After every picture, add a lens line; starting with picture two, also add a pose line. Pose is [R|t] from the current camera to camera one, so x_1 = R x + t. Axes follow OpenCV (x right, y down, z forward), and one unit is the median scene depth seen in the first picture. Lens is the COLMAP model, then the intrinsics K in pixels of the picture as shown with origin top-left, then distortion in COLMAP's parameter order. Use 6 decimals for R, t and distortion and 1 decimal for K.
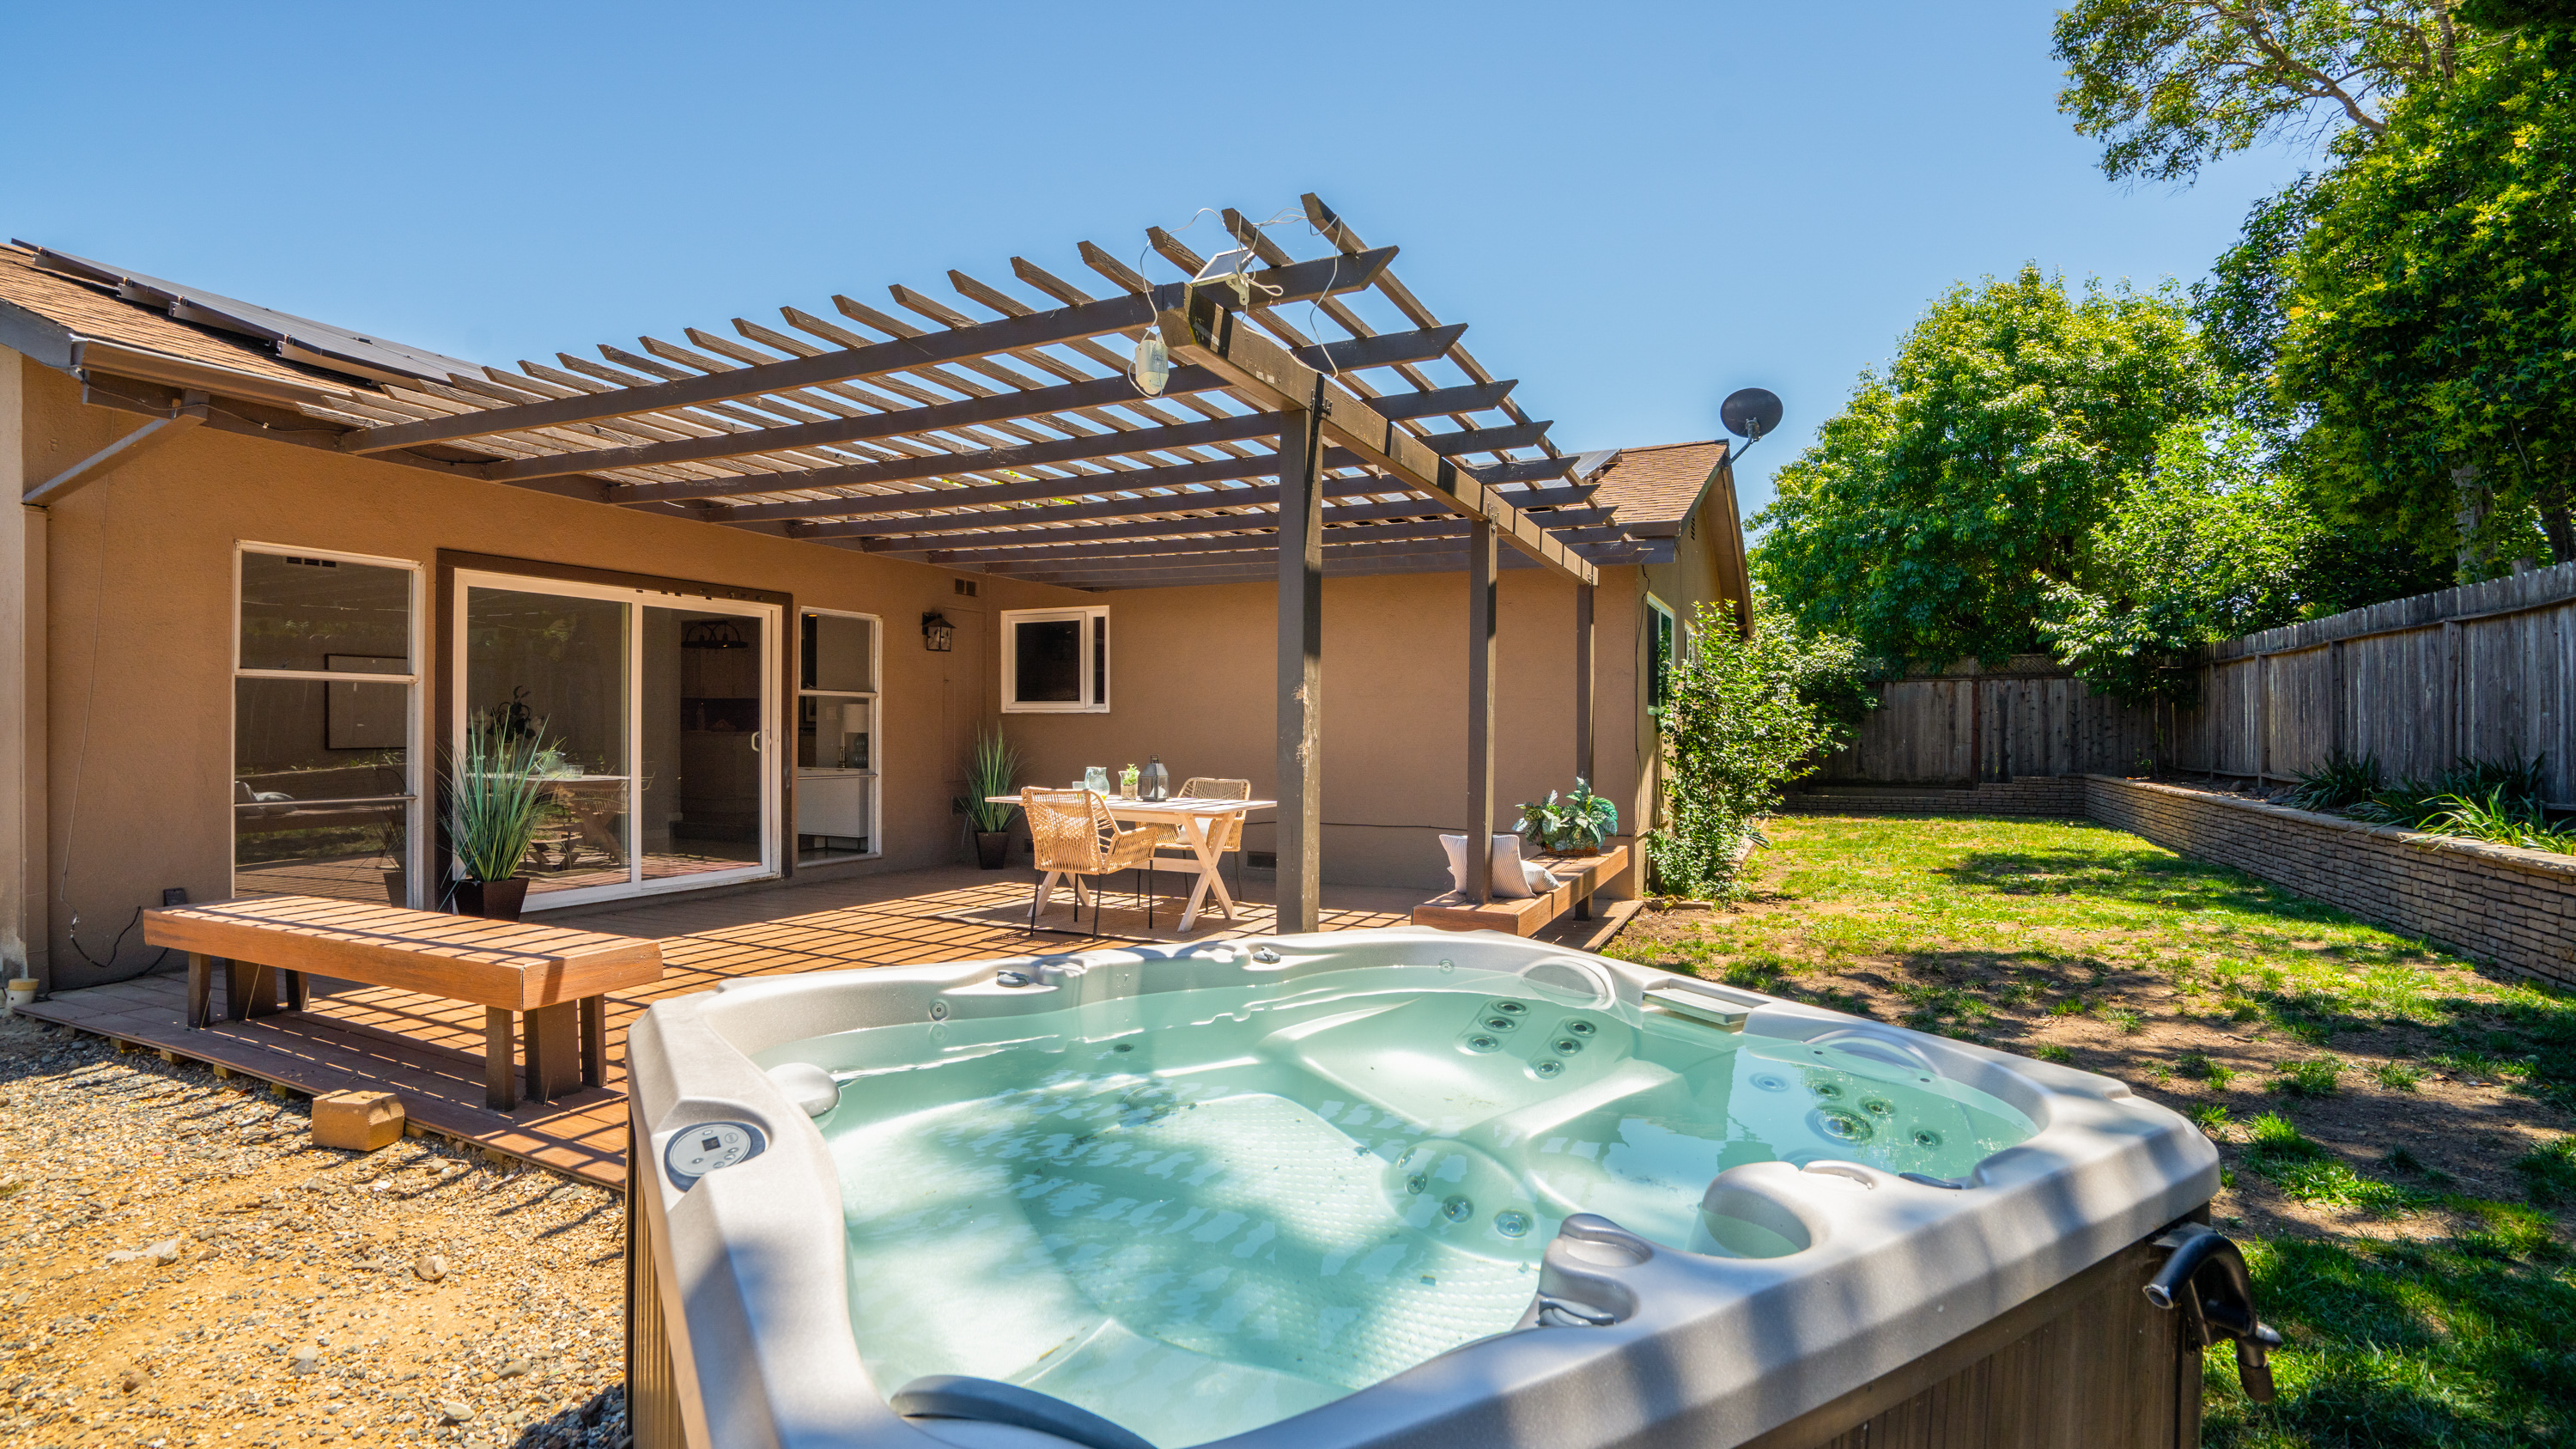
lens RADIAL K [[1189.8, 0, 1284.8], [0, 1189.8, 724.2], [0, 0, 1]] dist [-0.064008, 0.024711]
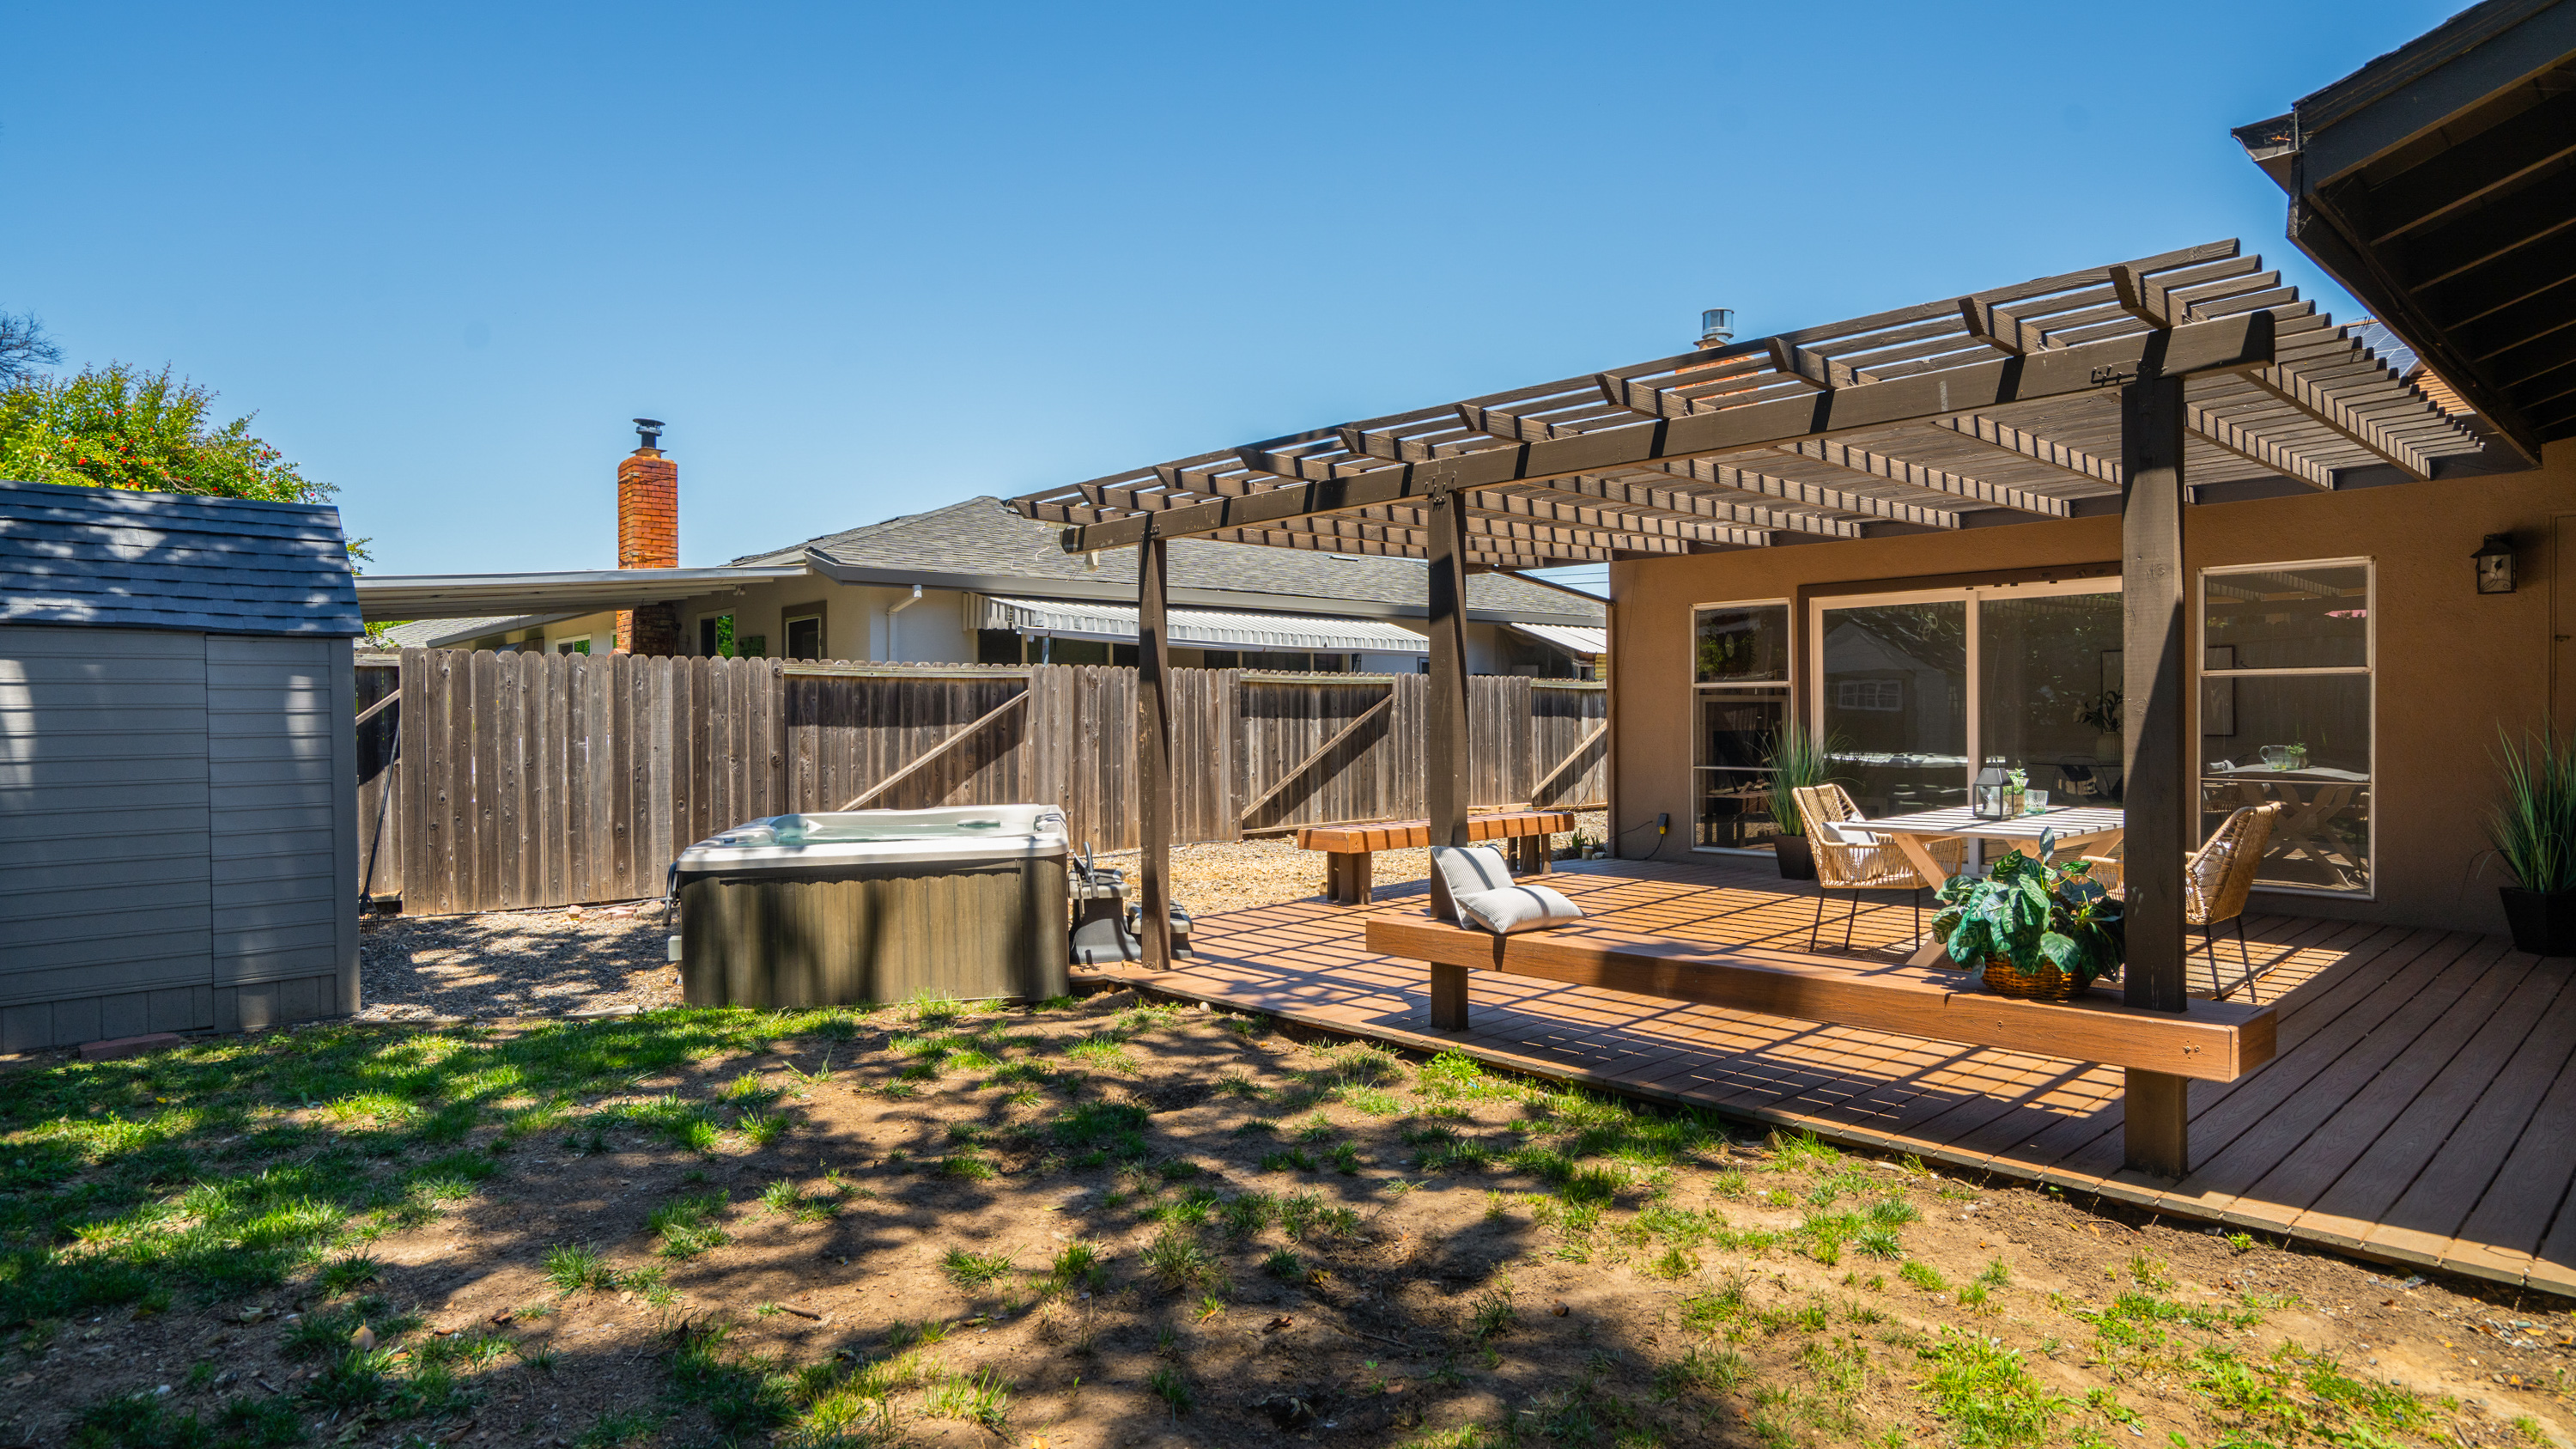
lens RADIAL K [[1373.8, 0, 1288.0], [0, 1373.8, 724.5], [0, 0, 1]] dist [0.011348, 0.001084]
pose [[-0.388132, 0.005513, -0.921587, 0.715723], [0.008222, 0.999963, 0.002519, 0.000212], [0.921567, -0.006599, -0.388163, 0.806210]]
